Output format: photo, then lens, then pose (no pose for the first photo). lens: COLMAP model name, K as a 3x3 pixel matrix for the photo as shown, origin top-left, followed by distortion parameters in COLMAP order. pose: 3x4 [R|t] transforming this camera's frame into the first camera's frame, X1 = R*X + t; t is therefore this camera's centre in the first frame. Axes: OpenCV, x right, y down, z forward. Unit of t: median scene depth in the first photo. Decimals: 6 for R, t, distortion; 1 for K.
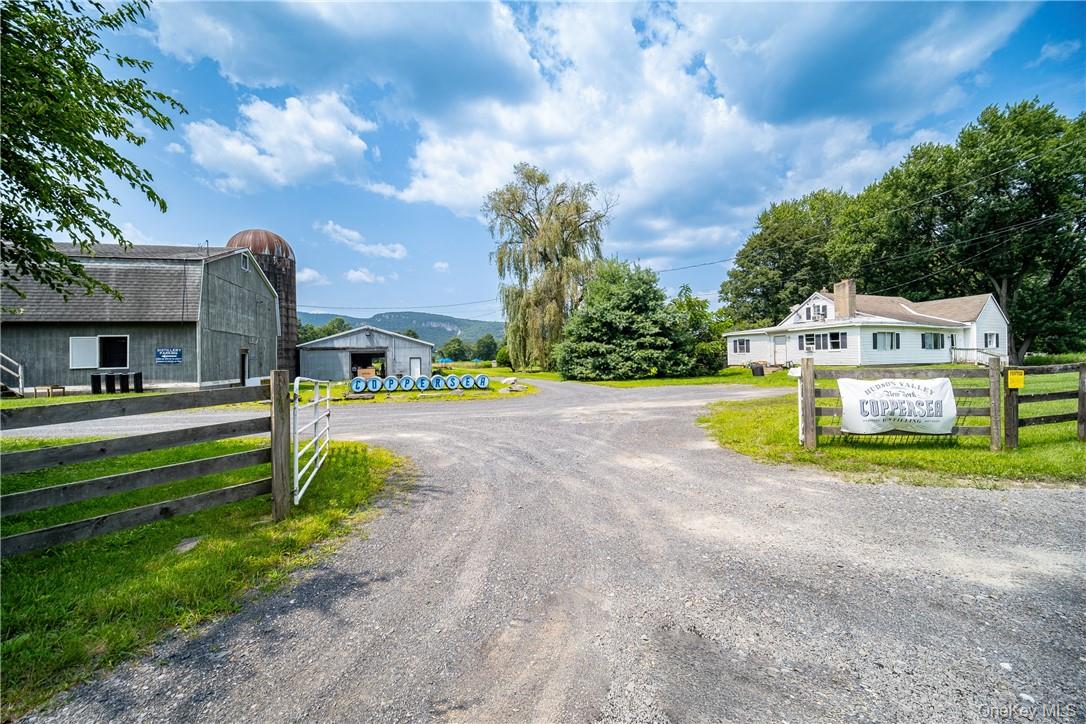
lens RADIAL K [[427.5, 0, 543.0], [0, 427.5, 362.0], [0, 0, 1]] dist [0.001327, -0.000094]
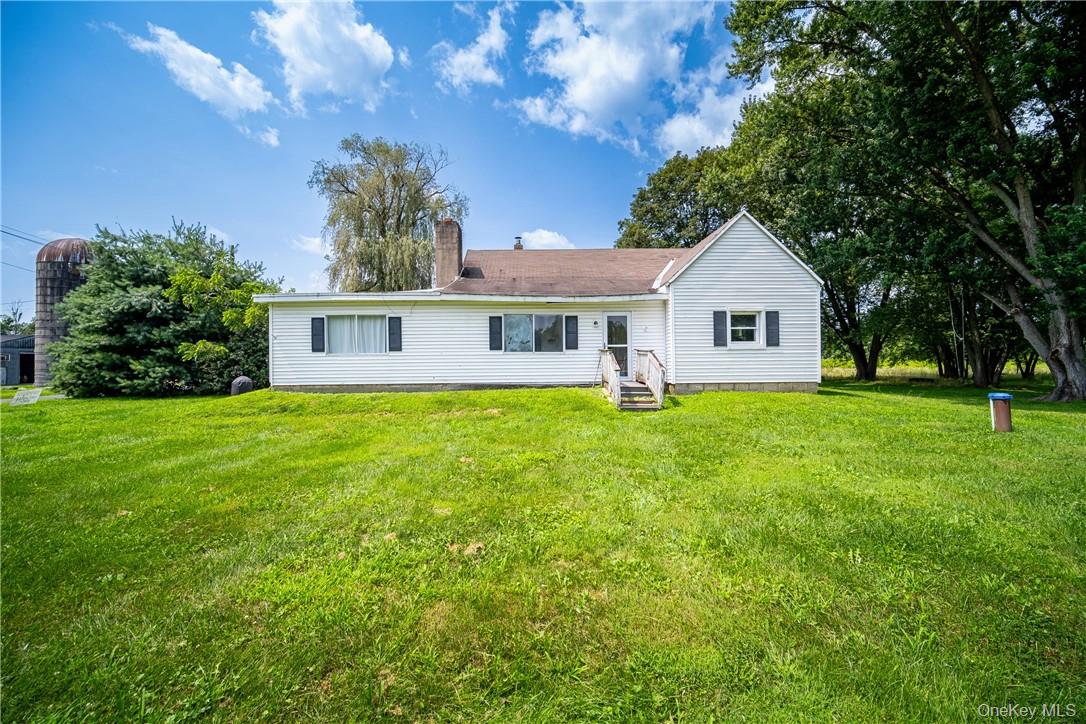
lens RADIAL K [[427.5, 0, 543.0], [0, 427.5, 362.0], [0, 0, 1]] dist [0.001327, -0.000094]
pose [[0.945756, 0.004348, -0.324849, 0.885473], [-0.009913, 0.999831, -0.015478, -0.010556], [0.324727, 0.017859, 0.945639, 0.483857]]
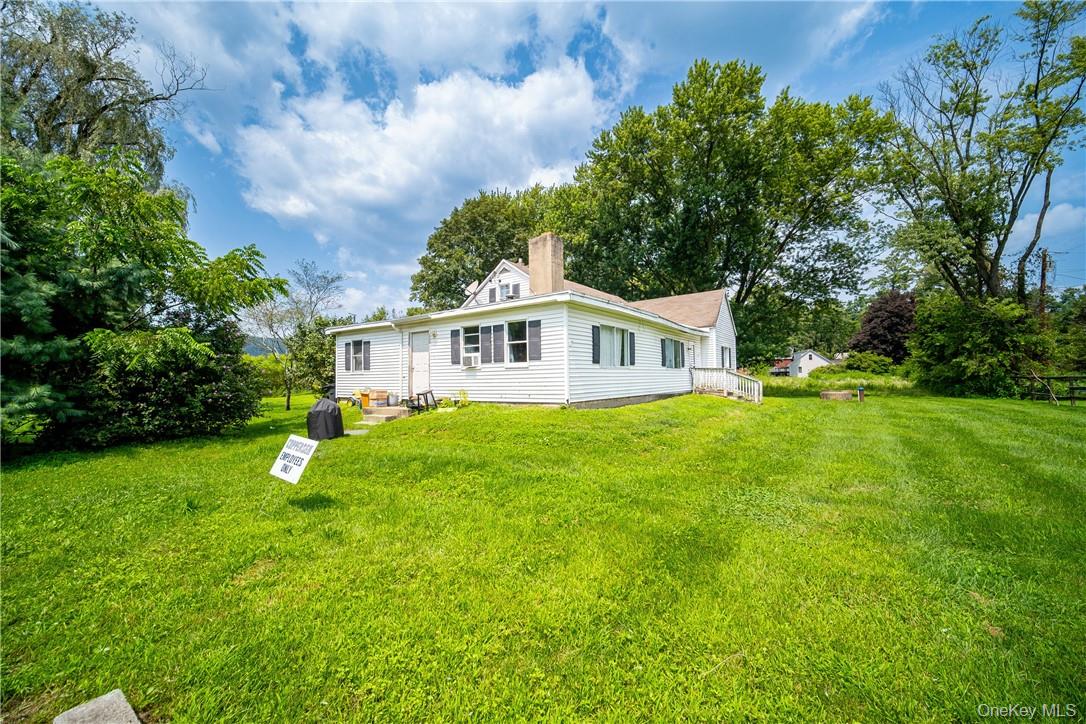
lens RADIAL K [[427.5, 0, 543.0], [0, 427.5, 362.0], [0, 0, 1]] dist [0.001327, -0.000094]
pose [[0.843763, 0.028196, 0.535975, 0.383711], [-0.000150, 0.998631, -0.052300, -0.007405], [-0.536716, 0.044048, 0.842612, 0.511204]]
